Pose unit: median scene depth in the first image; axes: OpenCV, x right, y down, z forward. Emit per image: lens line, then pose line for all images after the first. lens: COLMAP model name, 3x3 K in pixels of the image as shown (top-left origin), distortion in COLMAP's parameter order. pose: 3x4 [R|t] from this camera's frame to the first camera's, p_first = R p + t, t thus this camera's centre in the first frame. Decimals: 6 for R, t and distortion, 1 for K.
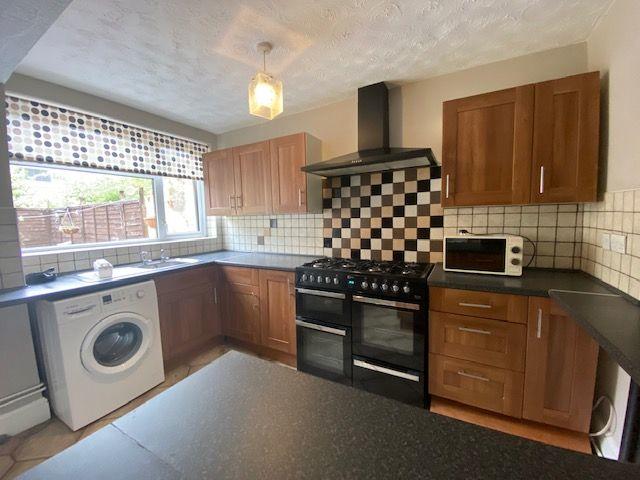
lens RADIAL K [[257.0, 0, 319.6], [0, 257.0, 241.7], [0, 0, 1]] dist [0.044431, -0.034151]
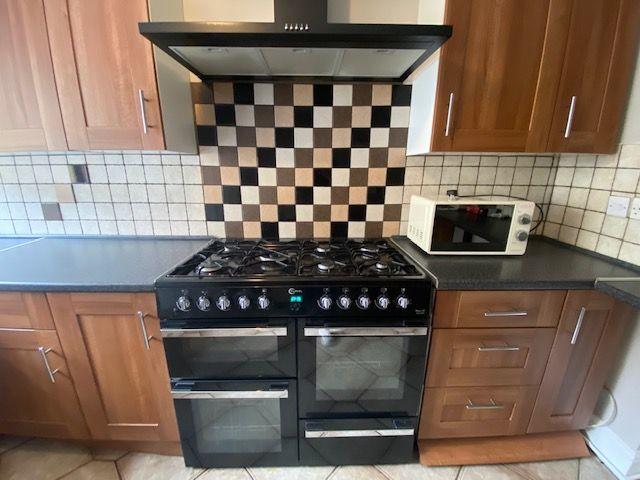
lens RADIAL K [[257.0, 0, 319.6], [0, 257.0, 241.7], [0, 0, 1]] dist [0.044431, -0.034151]
pose [[0.867345, -0.107692, 0.485916, -0.056130], [0.020095, 0.983091, 0.182011, -0.035281], [-0.497301, -0.148102, 0.854843, 0.470981]]
